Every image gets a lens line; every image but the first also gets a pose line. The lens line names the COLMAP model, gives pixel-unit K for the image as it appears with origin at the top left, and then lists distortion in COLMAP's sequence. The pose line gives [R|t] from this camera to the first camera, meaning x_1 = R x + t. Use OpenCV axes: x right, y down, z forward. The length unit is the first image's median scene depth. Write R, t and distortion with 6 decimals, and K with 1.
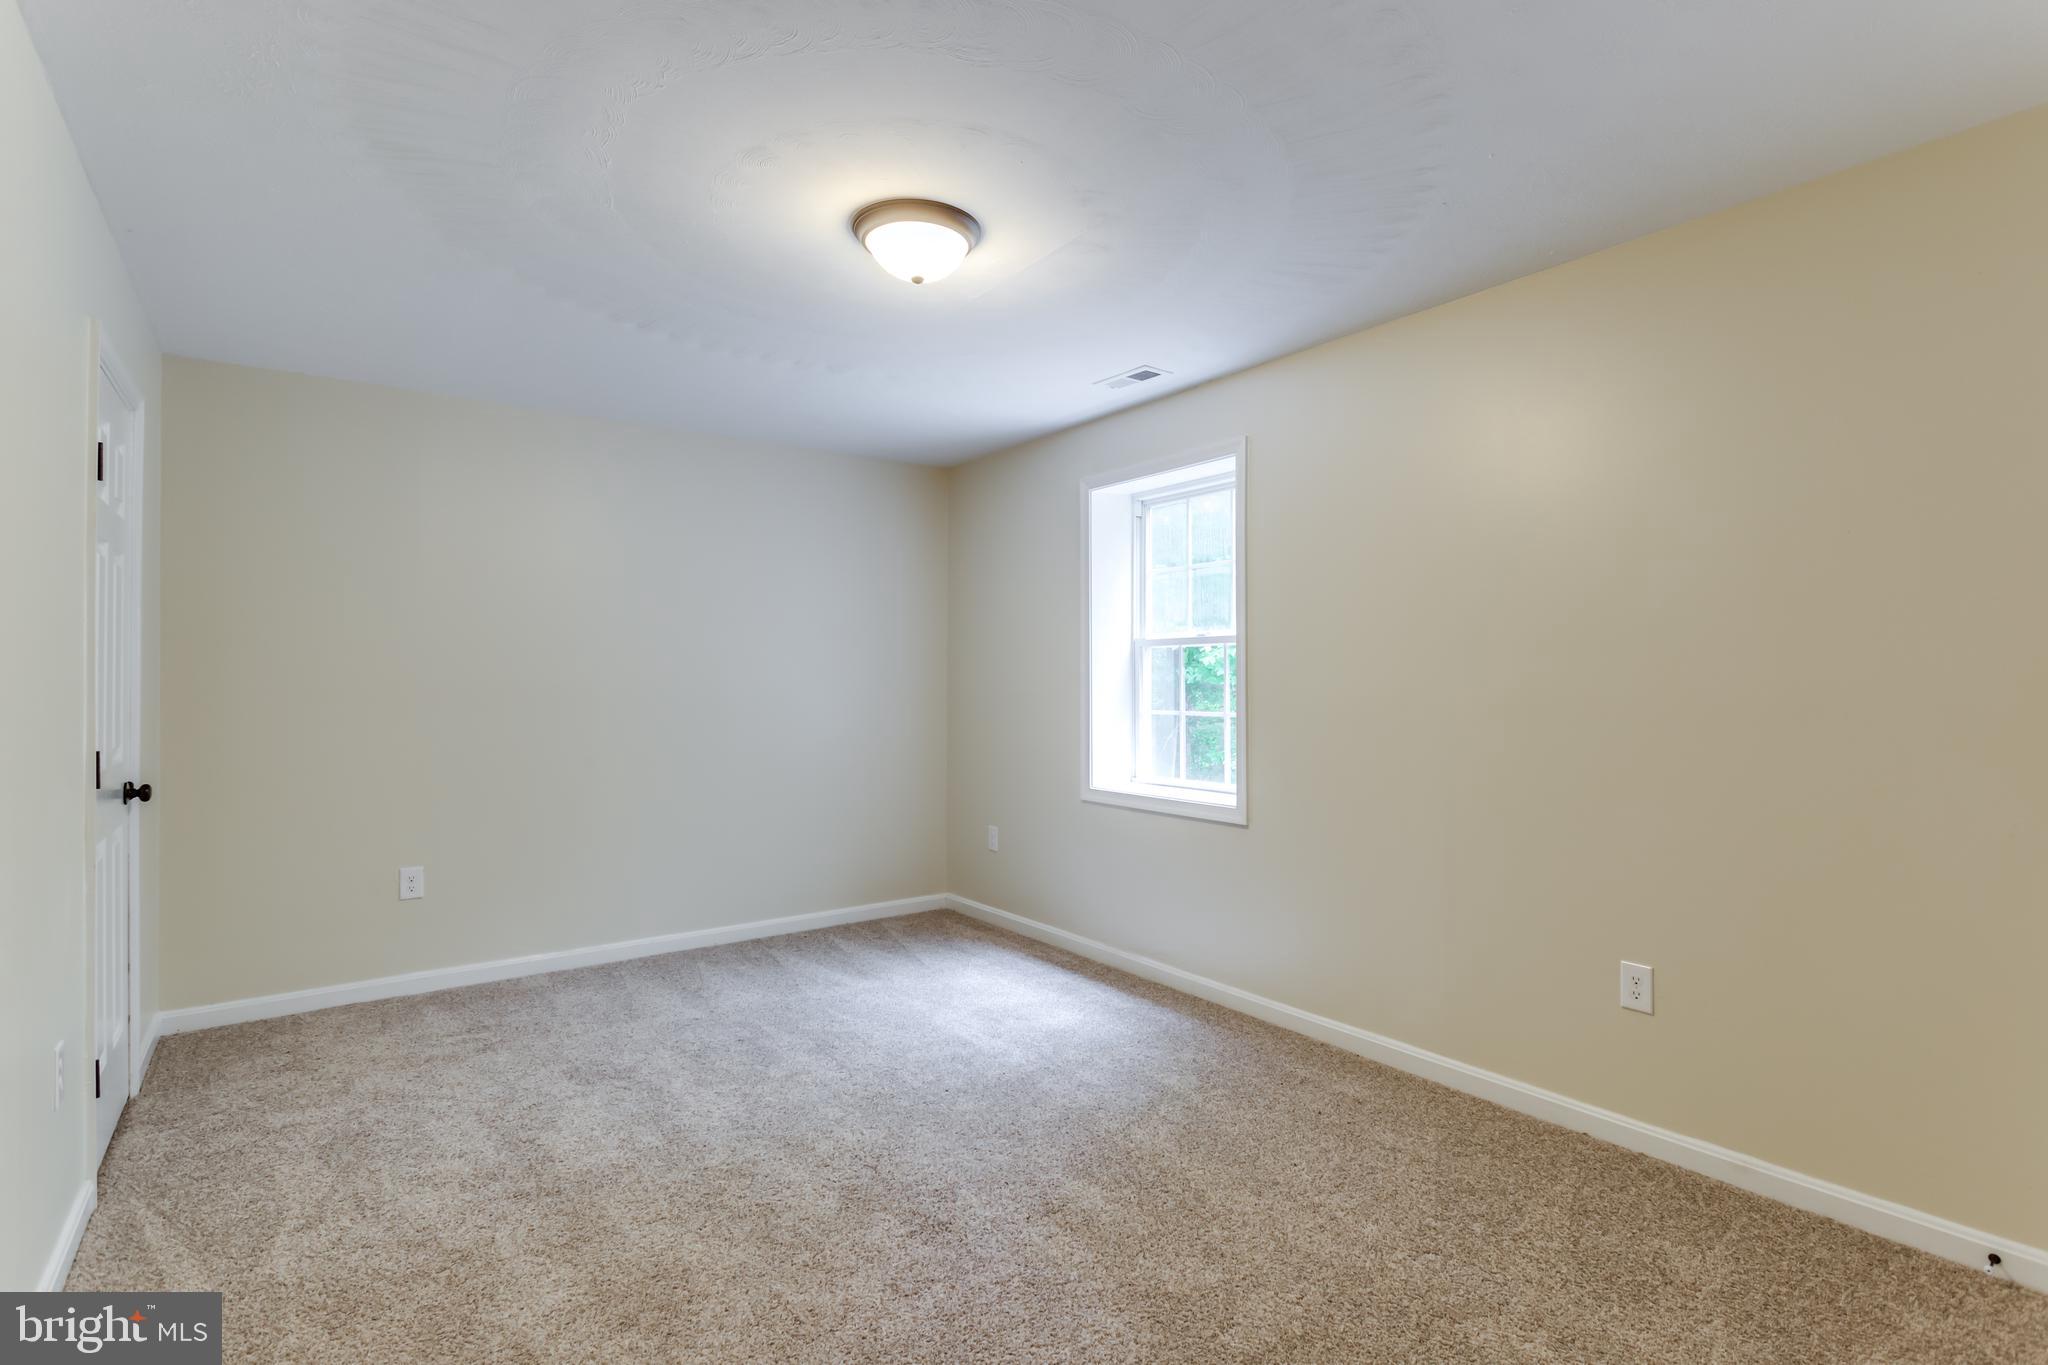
lens RADIAL K [[1010.2, 0, 1029.1], [0, 1010.2, 667.5], [0, 0, 1]] dist [0.012853, -0.000543]
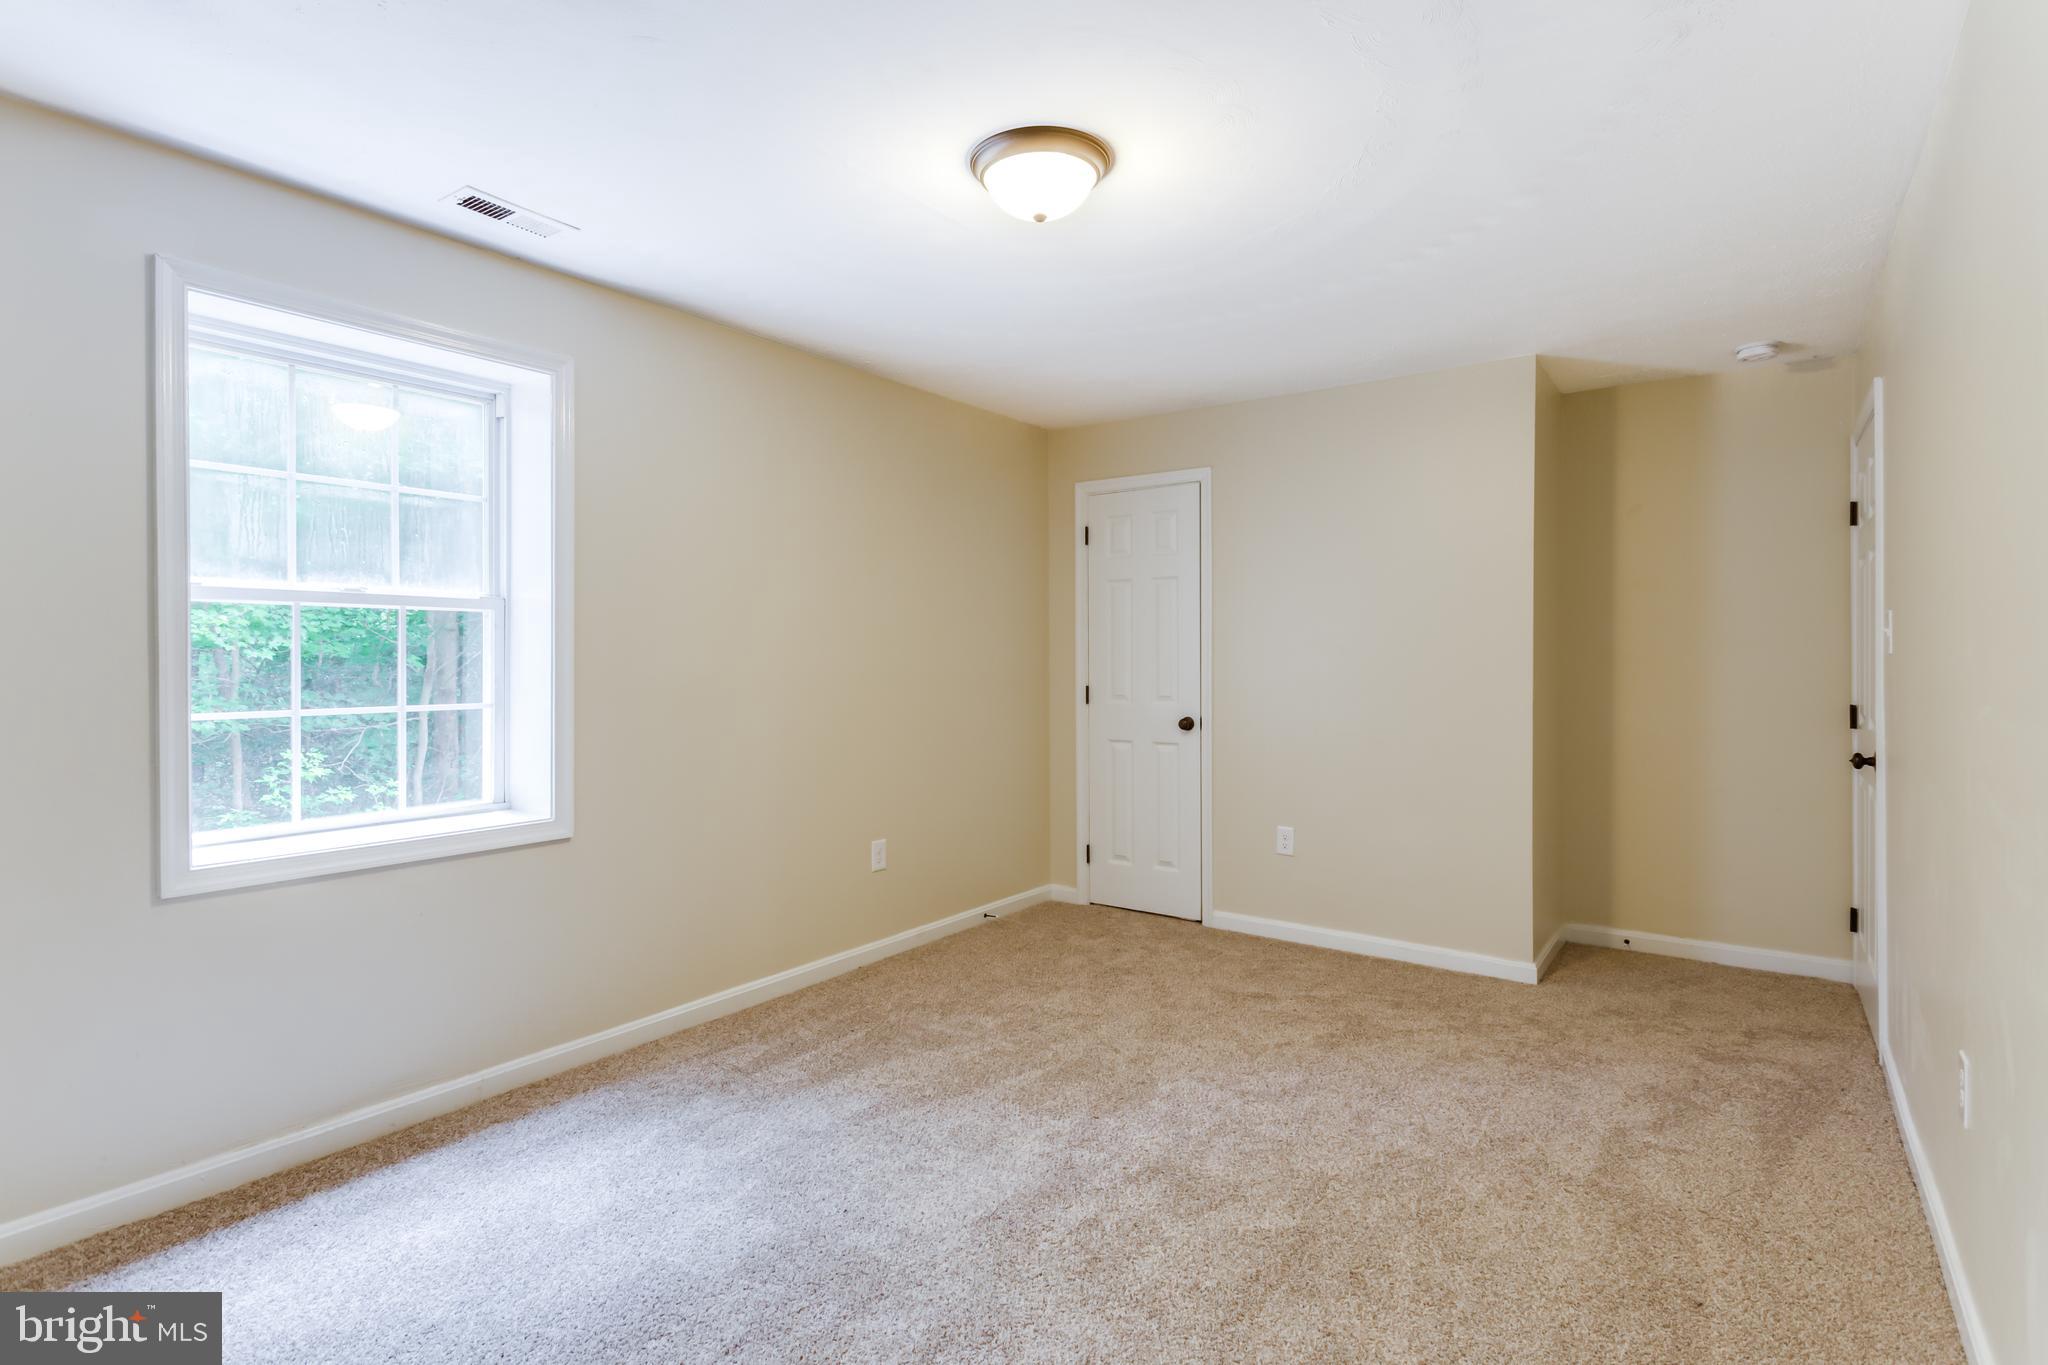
lens RADIAL K [[1010.2, 0, 1029.1], [0, 1010.2, 667.5], [0, 0, 1]] dist [0.012853, -0.000543]
pose [[-0.332518, 0.002215, 0.943094, -0.620271], [-0.006262, 0.999970, -0.004556, 0.018334], [-0.943076, -0.007421, -0.332494, 0.844558]]
